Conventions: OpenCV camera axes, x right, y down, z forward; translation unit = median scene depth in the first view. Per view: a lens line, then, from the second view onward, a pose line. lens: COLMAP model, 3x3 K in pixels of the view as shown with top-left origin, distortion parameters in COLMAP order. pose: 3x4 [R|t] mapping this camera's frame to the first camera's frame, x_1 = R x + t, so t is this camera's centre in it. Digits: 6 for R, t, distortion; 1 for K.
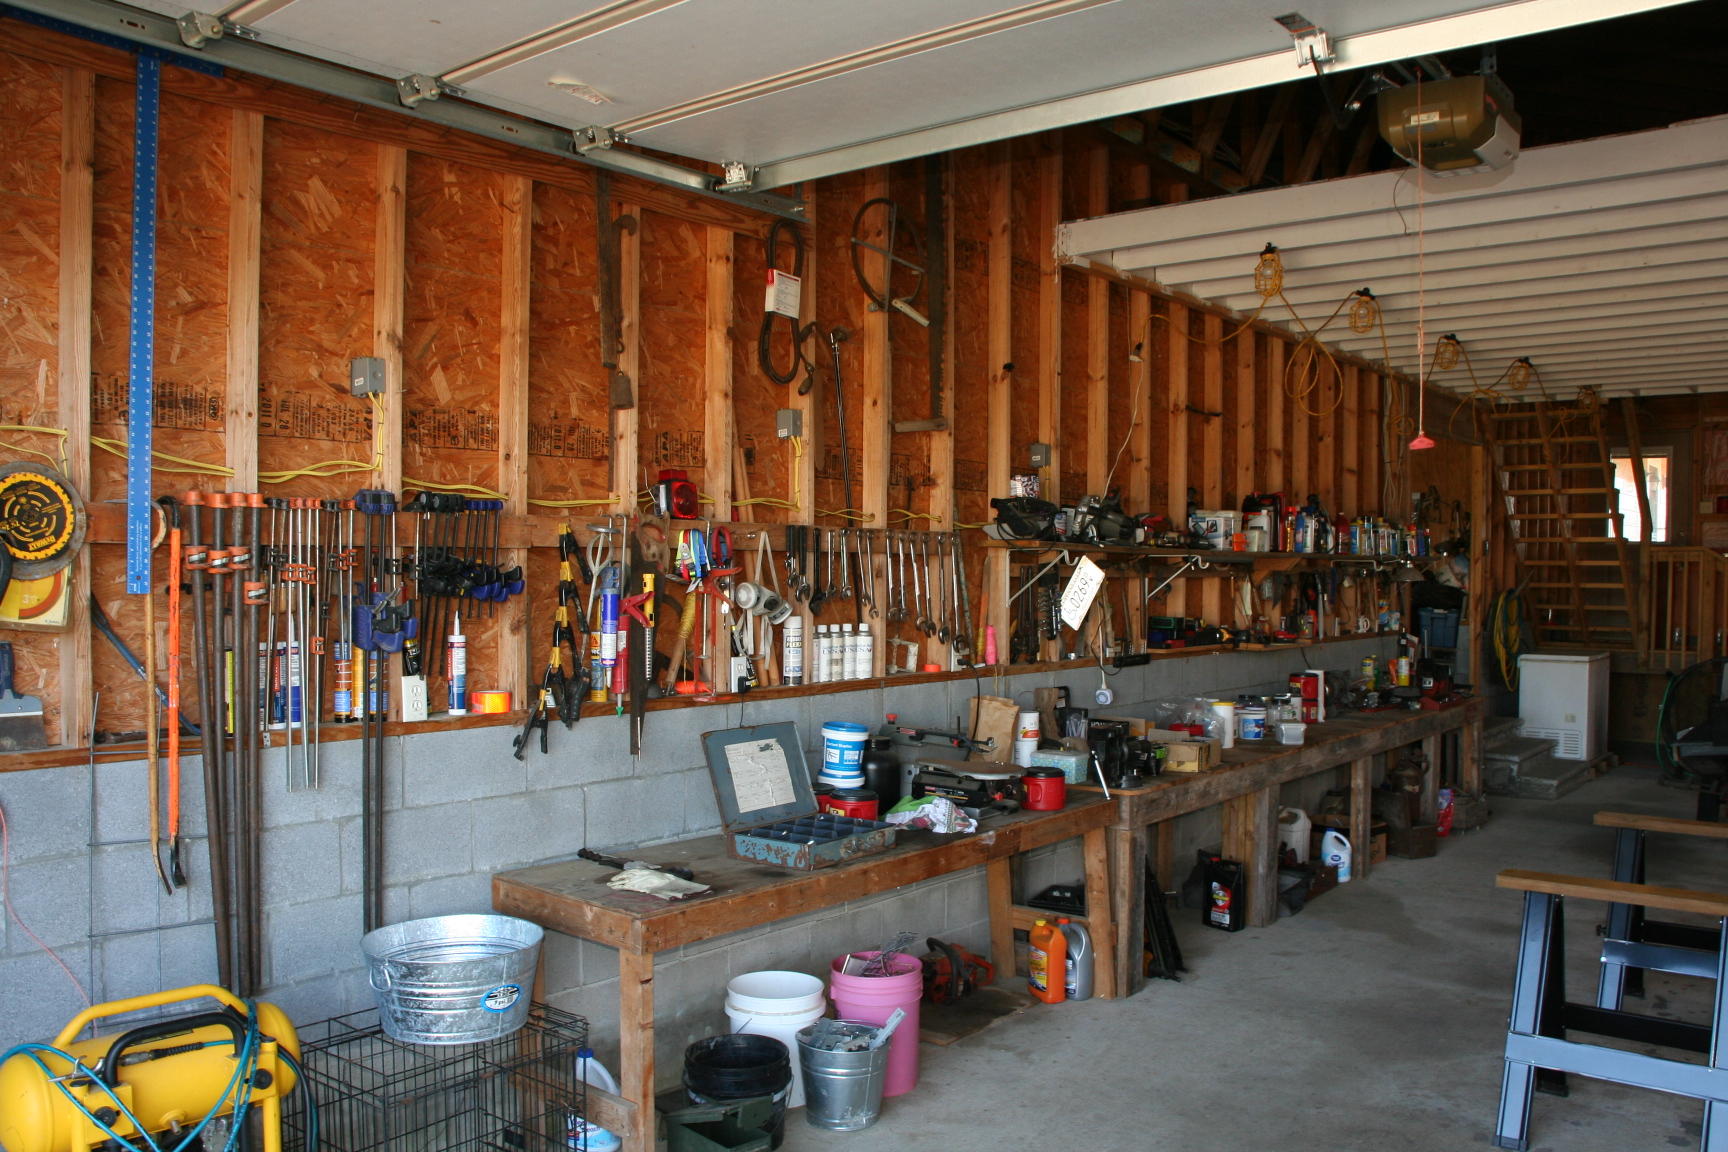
lens RADIAL K [[1441.7, 0, 884.7], [0, 1441.7, 608.2], [0, 0, 1]] dist [-0.166155, 0.098903]
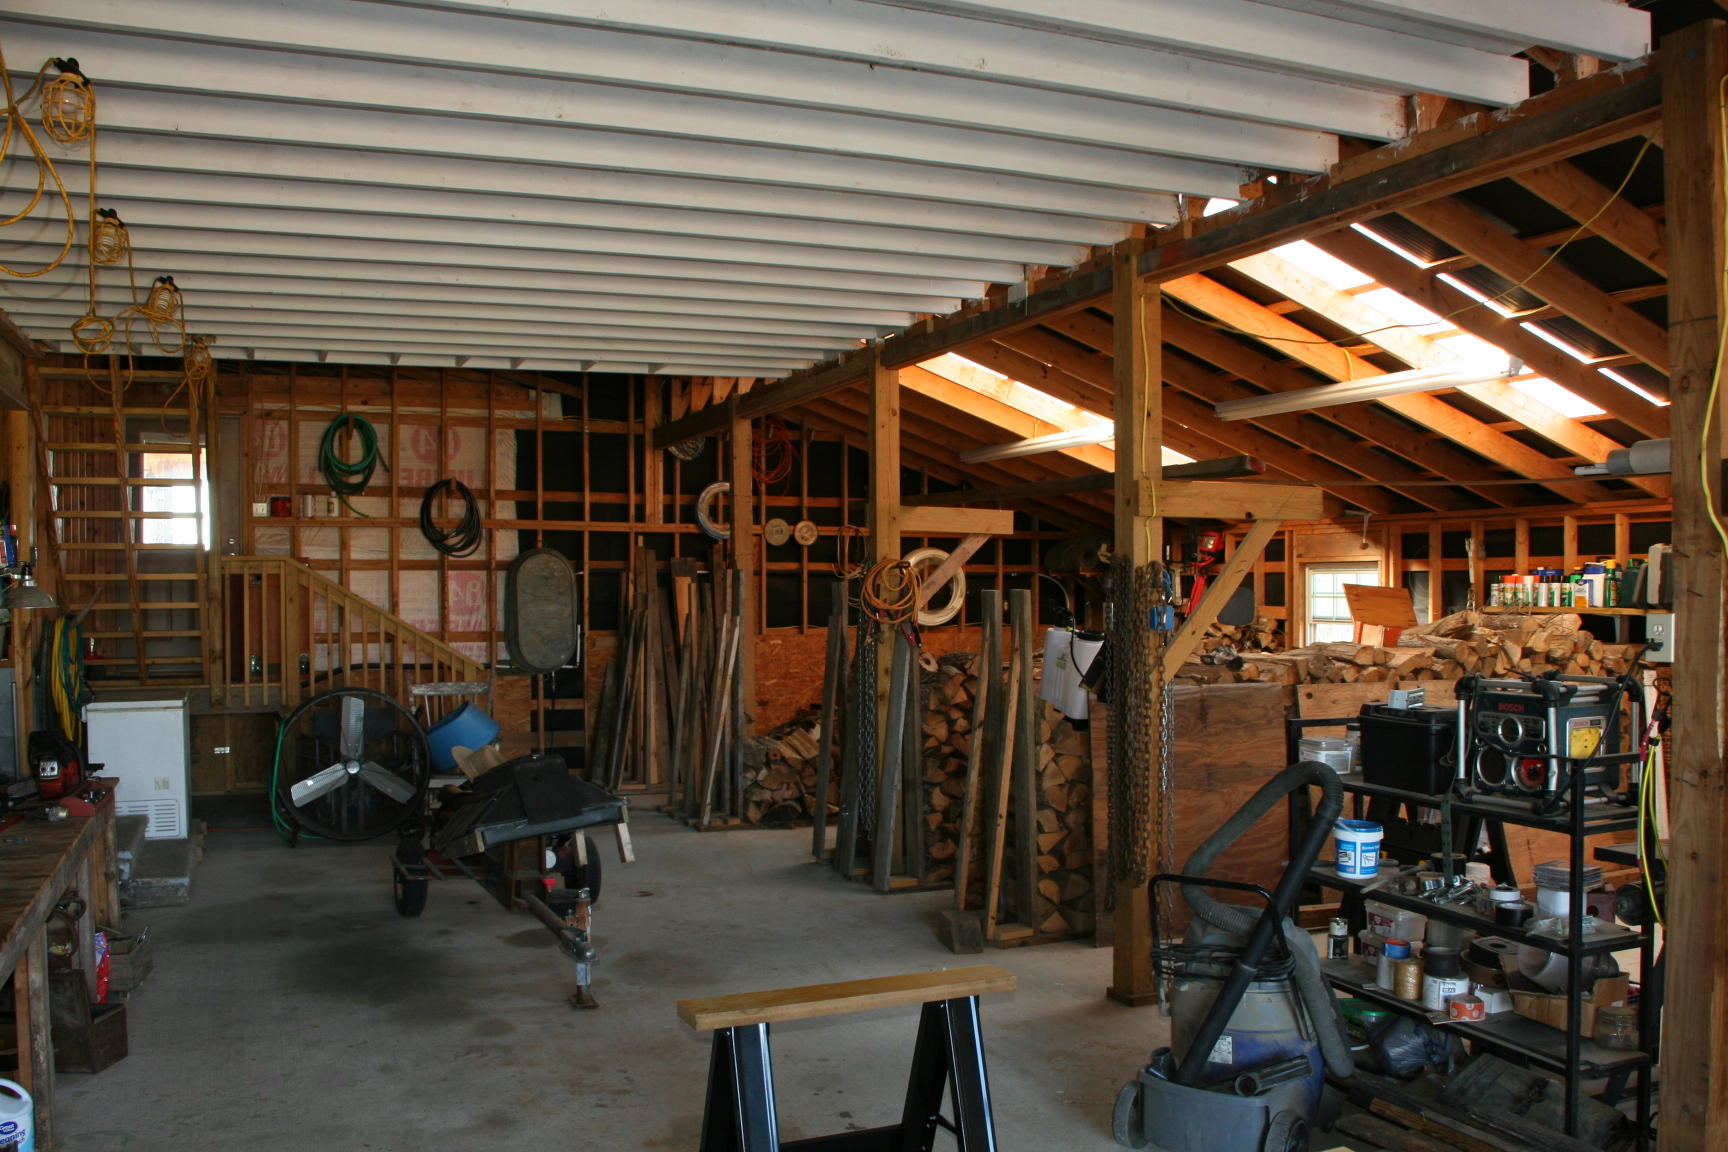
lens RADIAL K [[1441.7, 0, 884.7], [0, 1441.7, 608.2], [0, 0, 1]] dist [-0.166155, 0.098903]
pose [[0.461617, -0.022265, 0.886800, 0.014190], [0.031834, 0.999457, 0.008522, -0.008955], [-0.886508, 0.024296, 0.462075, 0.298867]]
